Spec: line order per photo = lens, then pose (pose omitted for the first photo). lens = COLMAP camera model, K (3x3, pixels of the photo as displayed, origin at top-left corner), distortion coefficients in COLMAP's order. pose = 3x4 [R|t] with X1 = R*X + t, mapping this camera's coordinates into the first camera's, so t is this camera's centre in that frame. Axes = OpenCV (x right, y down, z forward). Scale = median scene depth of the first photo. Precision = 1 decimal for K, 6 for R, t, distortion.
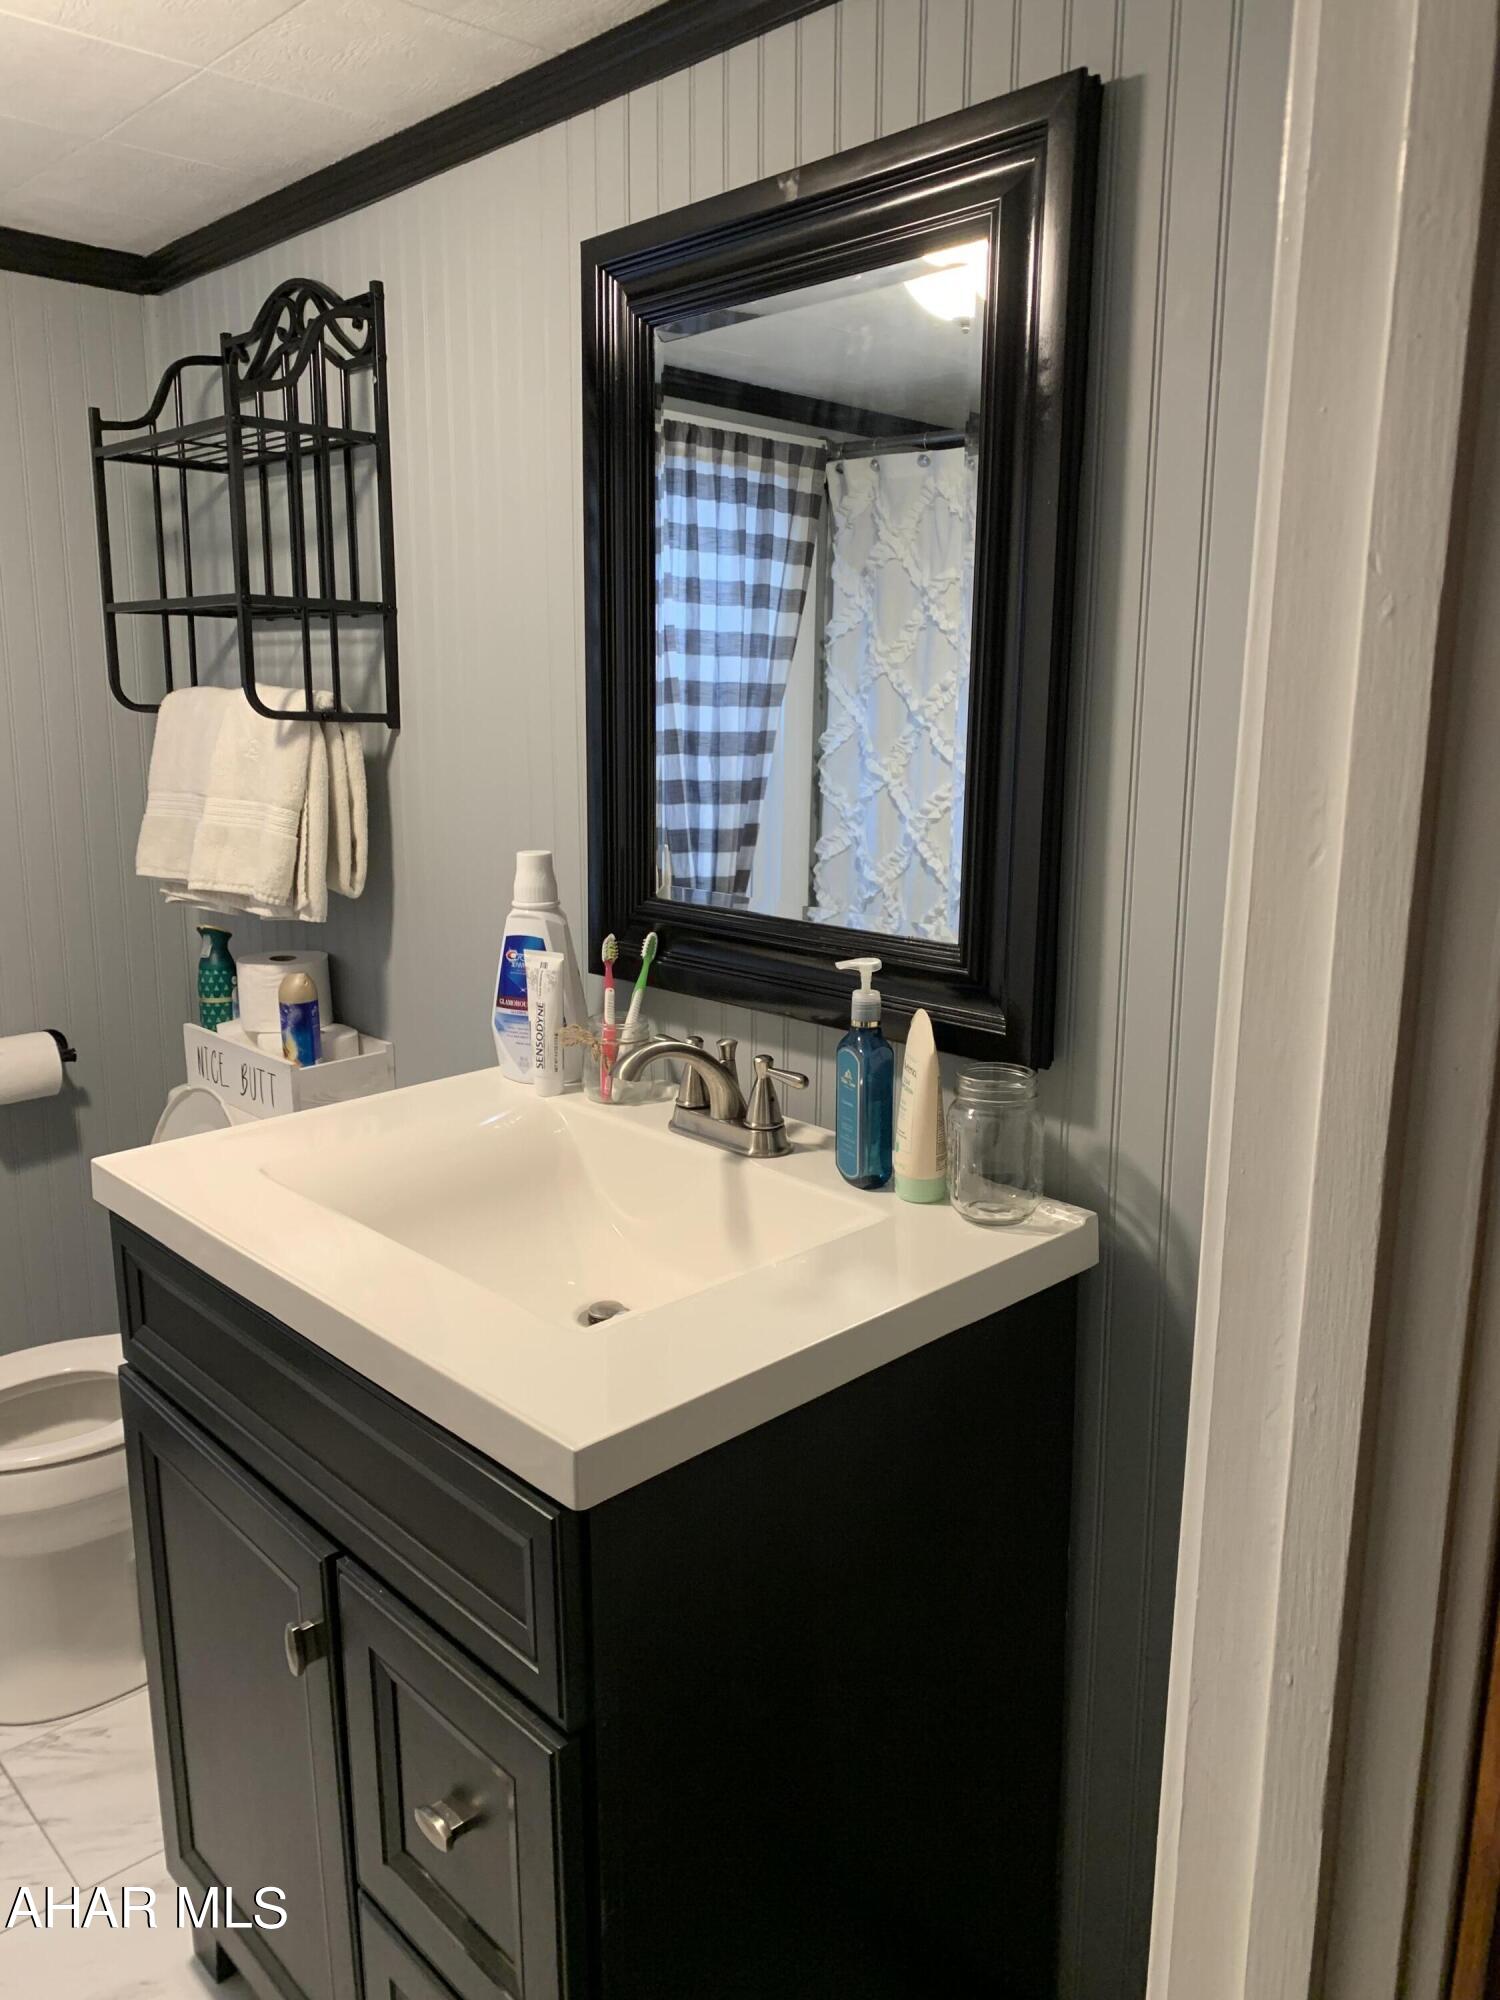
lens RADIAL K [[1548.0, 0, 784.9], [0, 1548.0, 970.1], [0, 0, 1]] dist [0.043980, -0.044627]
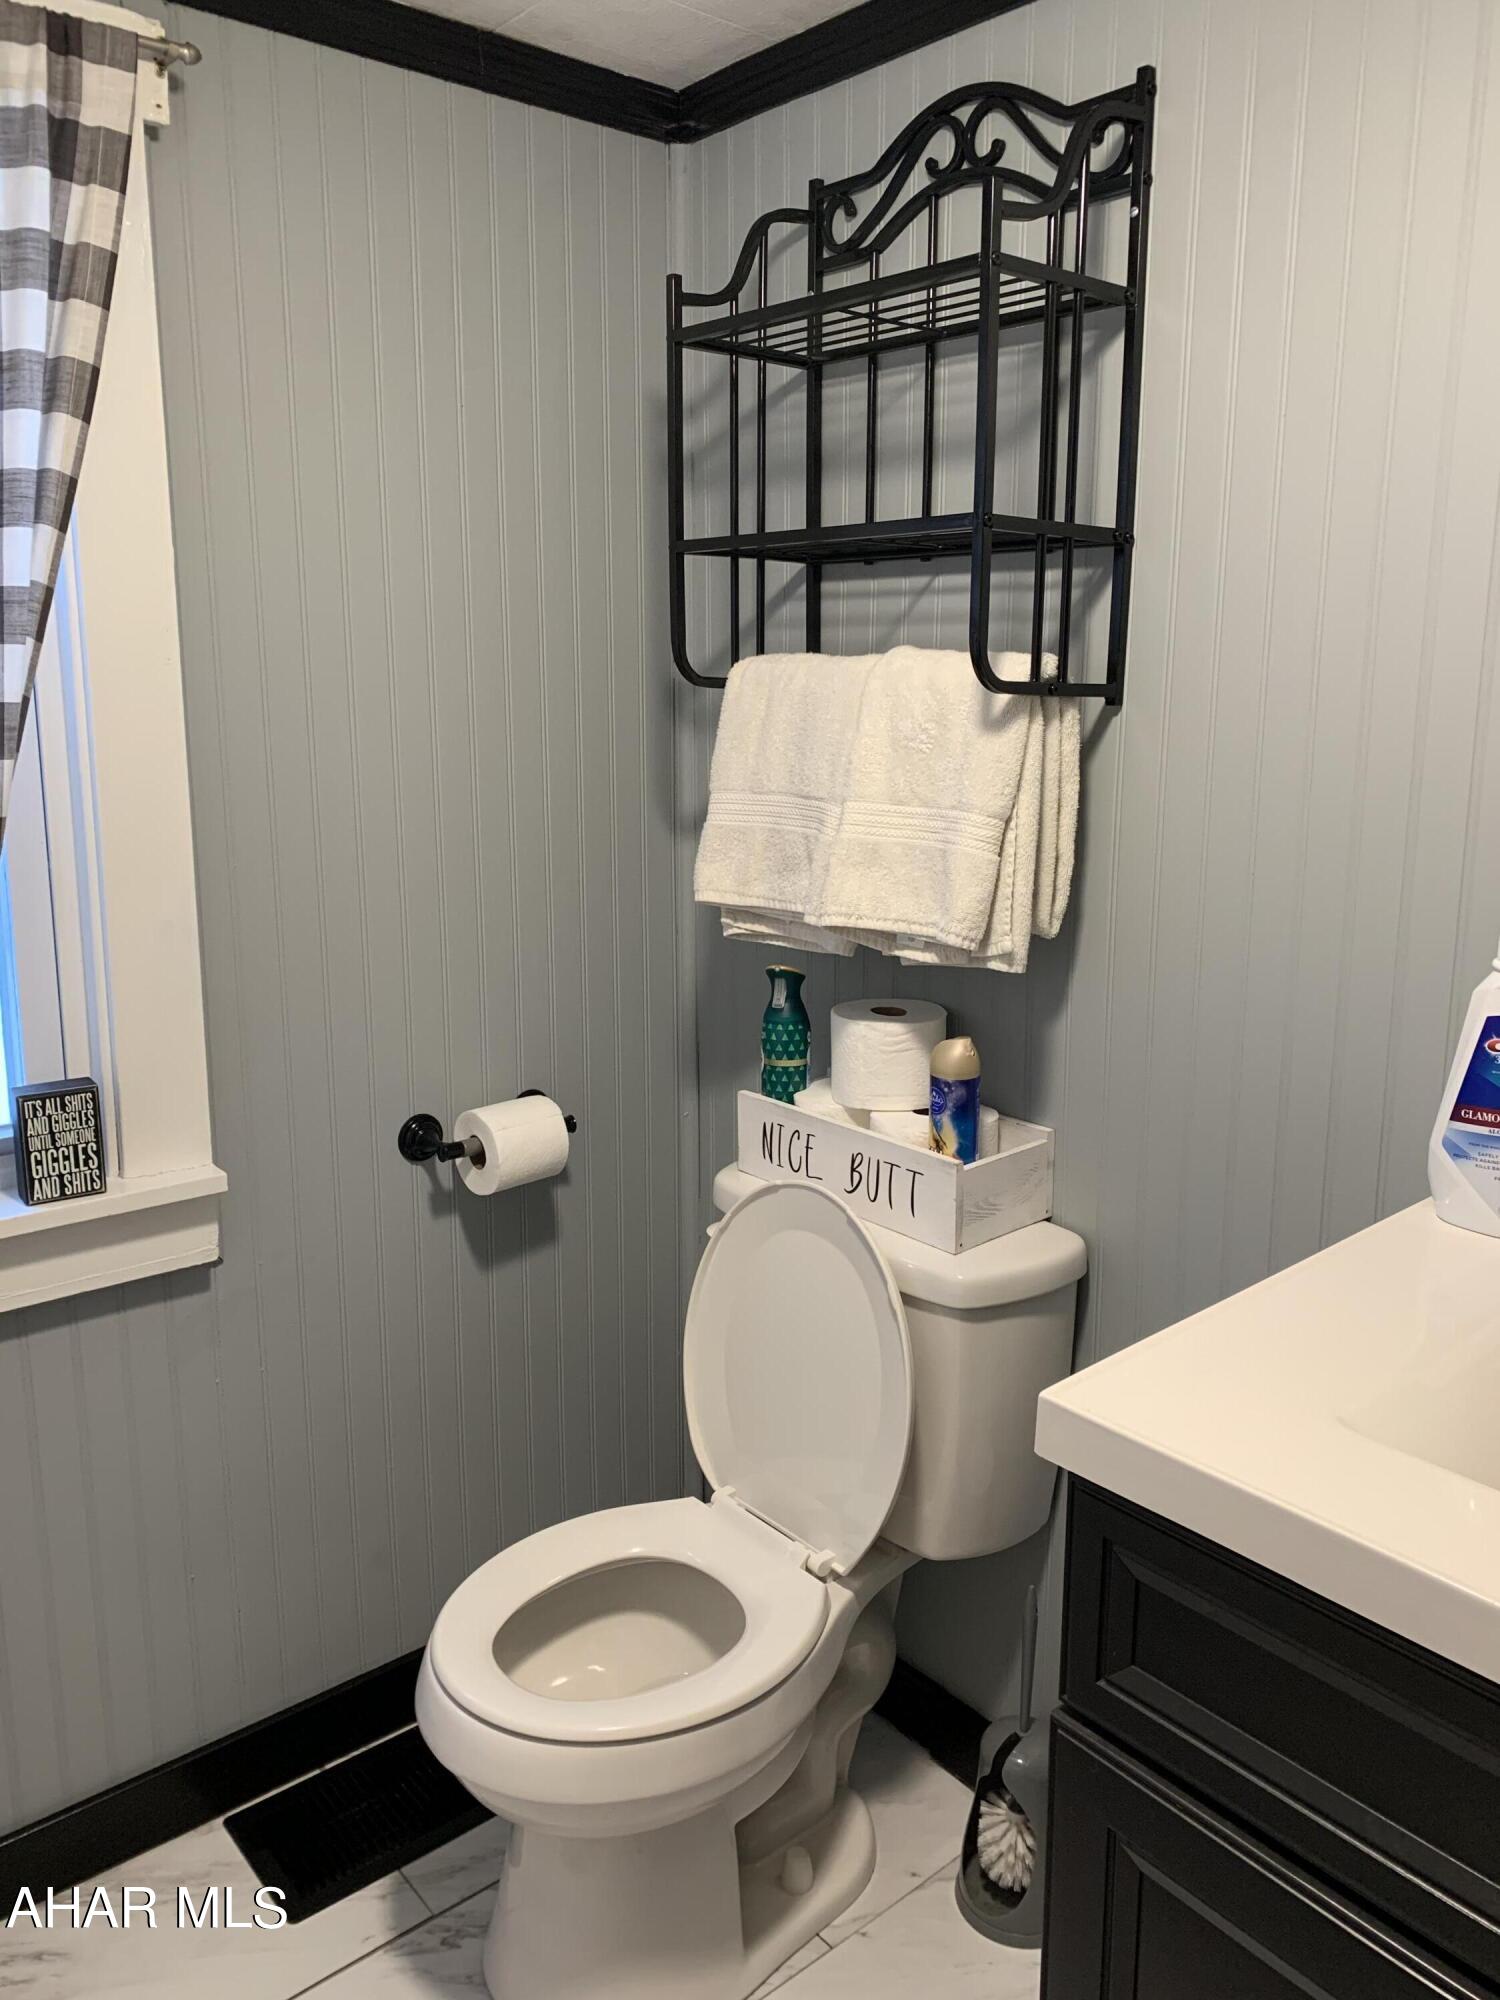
lens RADIAL K [[1548.0, 0, 795.8], [0, 1548.0, 981.0], [0, 0, 1]] dist [0.043980, -0.044627]
pose [[0.999199, 0.008057, -0.039202, -0.346056], [-0.007355, 0.999811, 0.017998, -0.036343], [0.039340, -0.017696, 0.999069, 0.249319]]
